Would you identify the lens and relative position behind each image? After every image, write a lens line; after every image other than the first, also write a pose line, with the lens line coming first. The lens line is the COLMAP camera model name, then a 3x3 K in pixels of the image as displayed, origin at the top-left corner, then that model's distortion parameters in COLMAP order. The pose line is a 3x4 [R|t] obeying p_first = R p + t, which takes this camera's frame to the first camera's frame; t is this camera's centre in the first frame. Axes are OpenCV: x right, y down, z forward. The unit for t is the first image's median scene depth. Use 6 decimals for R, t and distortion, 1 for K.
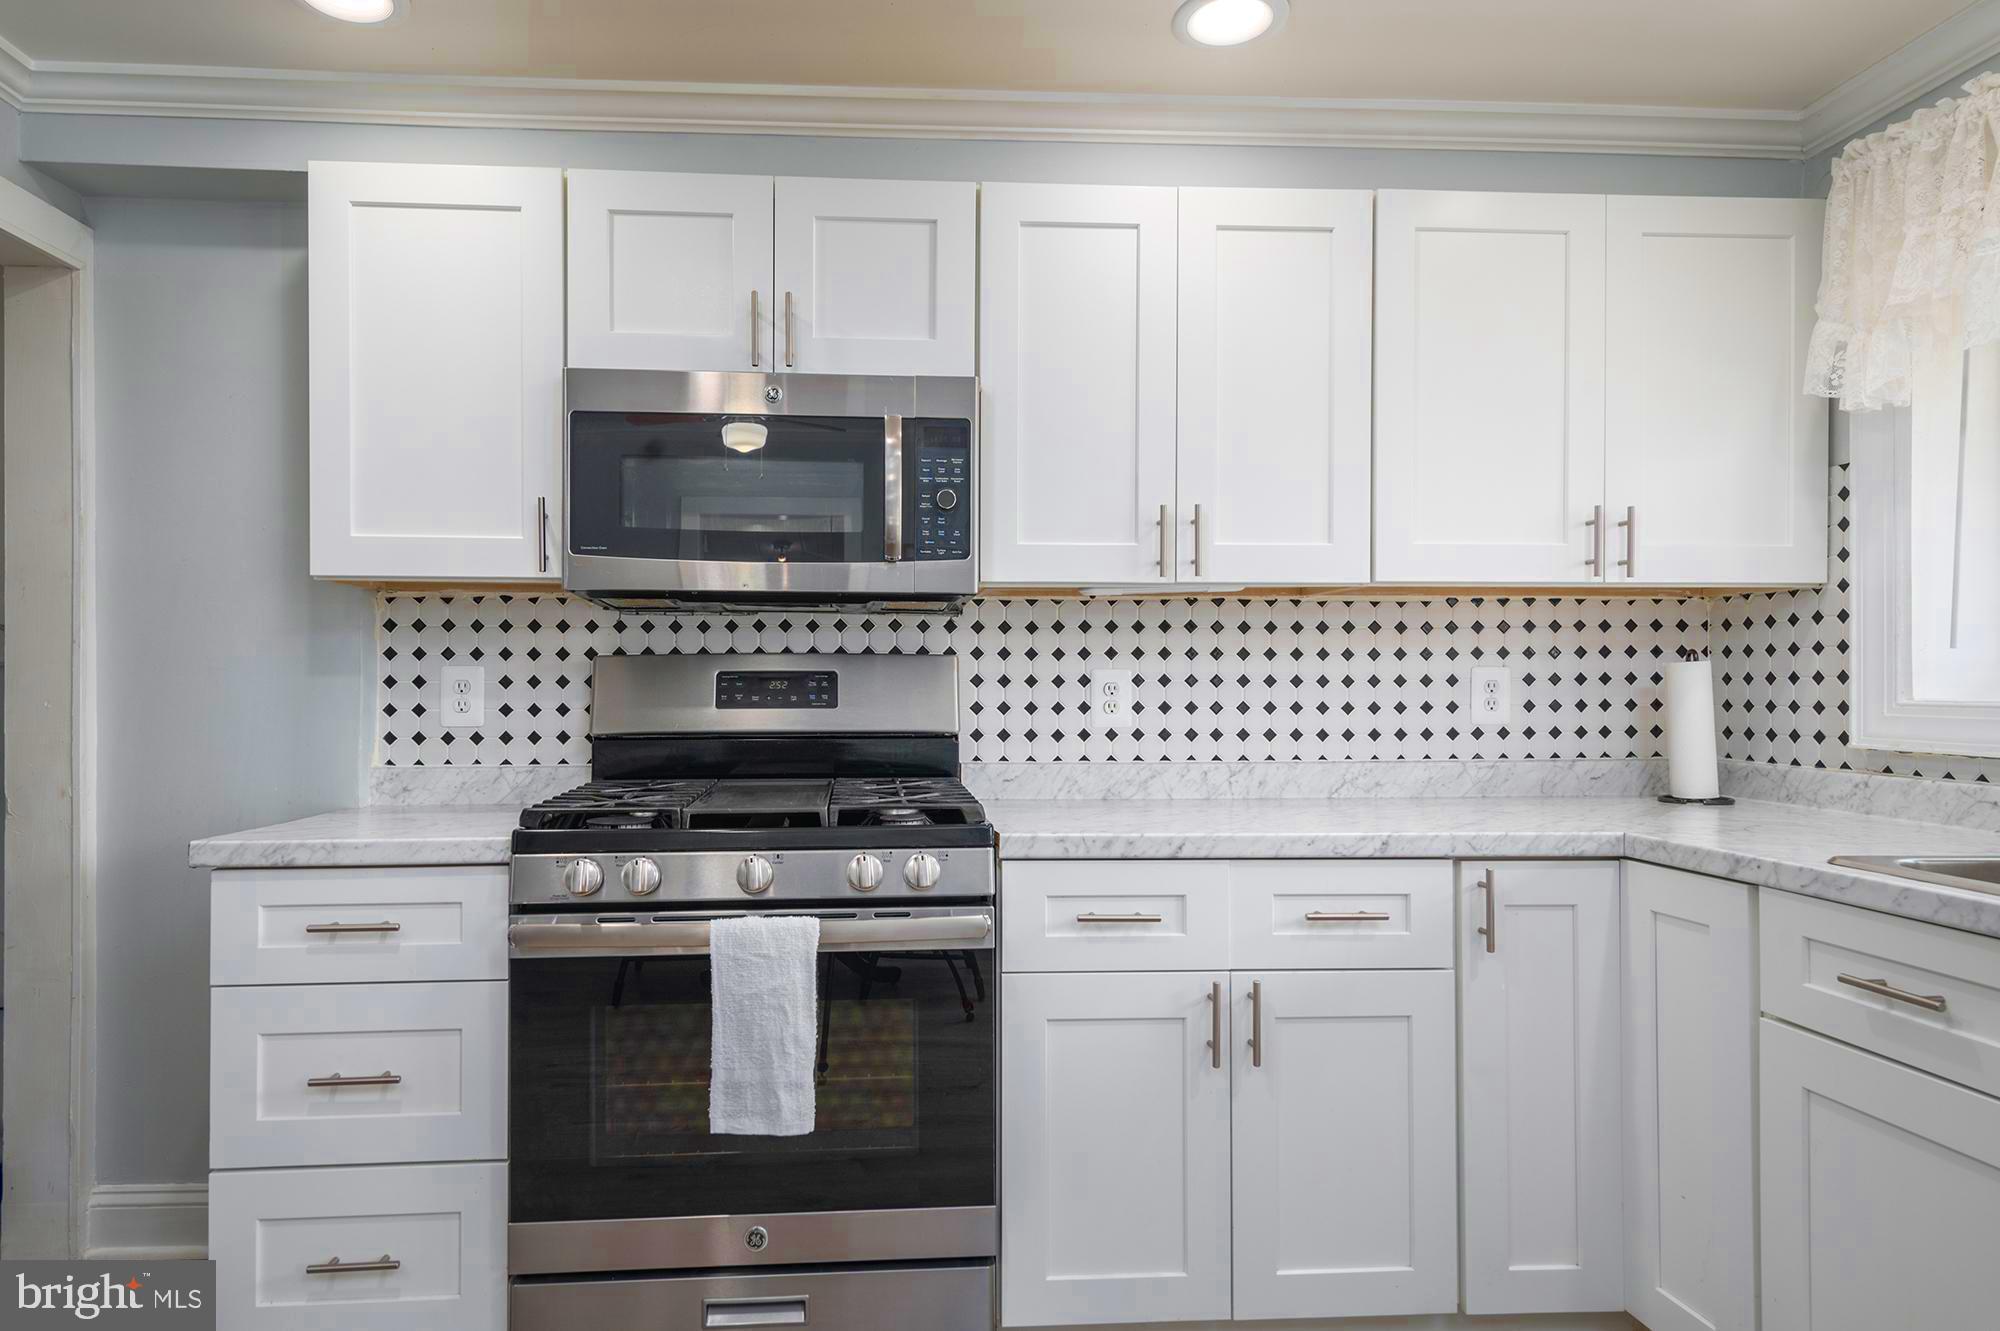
lens RADIAL K [[1147.2, 0, 917.4], [0, 1147.2, 680.2], [0, 0, 1]] dist [0.035916, -0.024769]
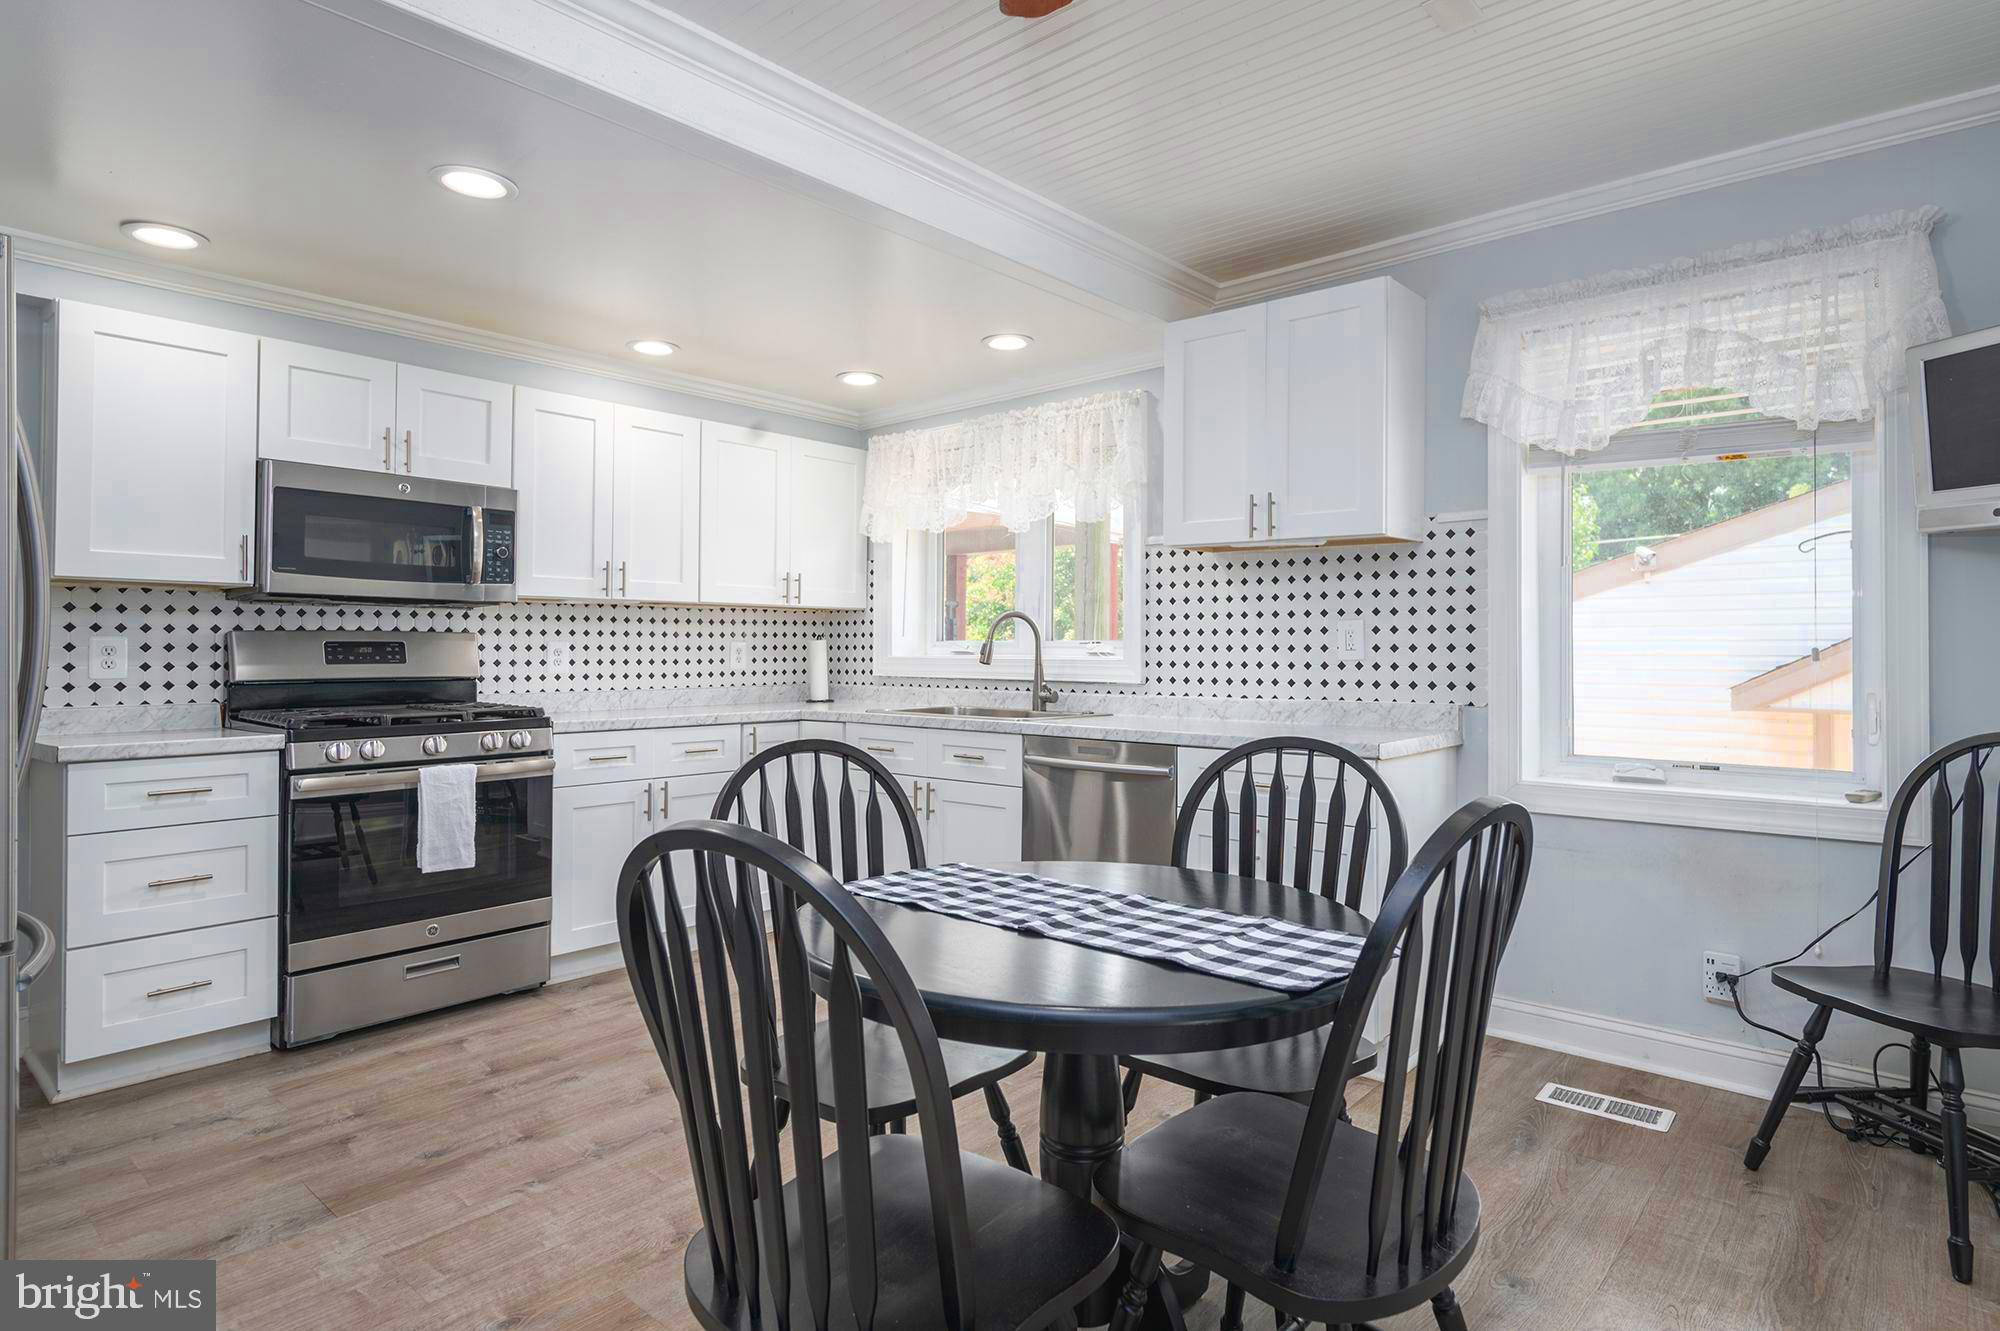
lens RADIAL K [[1076.5, 0, 1021.9], [0, 1076.5, 628.5], [0, 0, 1]] dist [0.008046, -0.000259]
pose [[0.691967, 0.015778, 0.721757, -0.596013], [-0.004621, 0.999837, -0.017427, -0.003844], [-0.721915, 0.008723, 0.691927, -0.766672]]
